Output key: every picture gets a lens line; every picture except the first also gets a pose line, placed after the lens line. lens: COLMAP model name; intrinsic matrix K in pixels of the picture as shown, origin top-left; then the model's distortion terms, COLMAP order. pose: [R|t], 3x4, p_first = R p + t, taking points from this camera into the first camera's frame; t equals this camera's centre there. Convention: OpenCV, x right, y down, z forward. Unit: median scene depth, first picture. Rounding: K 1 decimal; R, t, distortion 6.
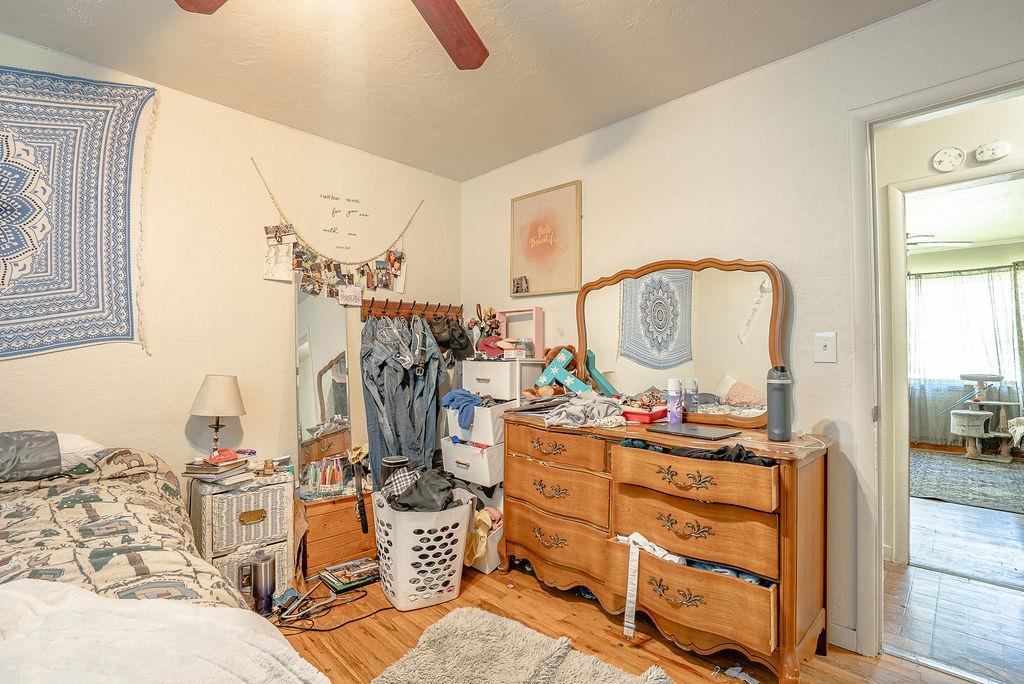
lens RADIAL K [[478.0, 0, 508.7], [0, 478.0, 343.8], [0, 0, 1]] dist [-0.063768, 0.022487]
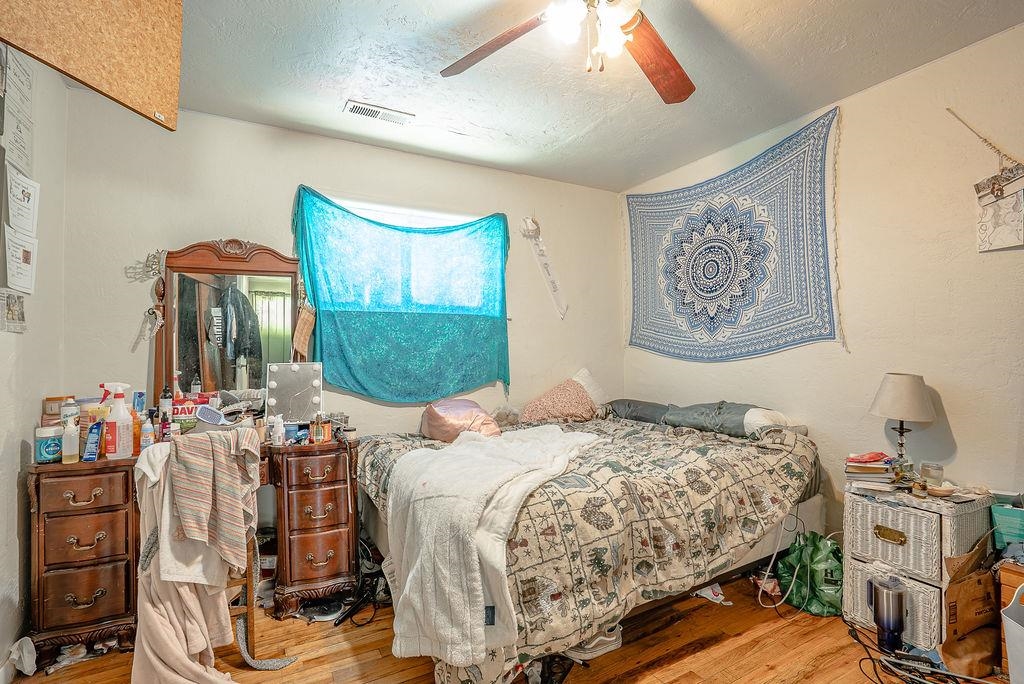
lens RADIAL K [[478.0, 0, 508.7], [0, 478.0, 343.8], [0, 0, 1]] dist [-0.063768, 0.022487]
pose [[-0.291684, -0.024506, -0.956201, 0.498368], [0.022904, 0.999206, -0.032595, 0.022075], [0.956241, -0.031409, -0.290891, 0.575804]]
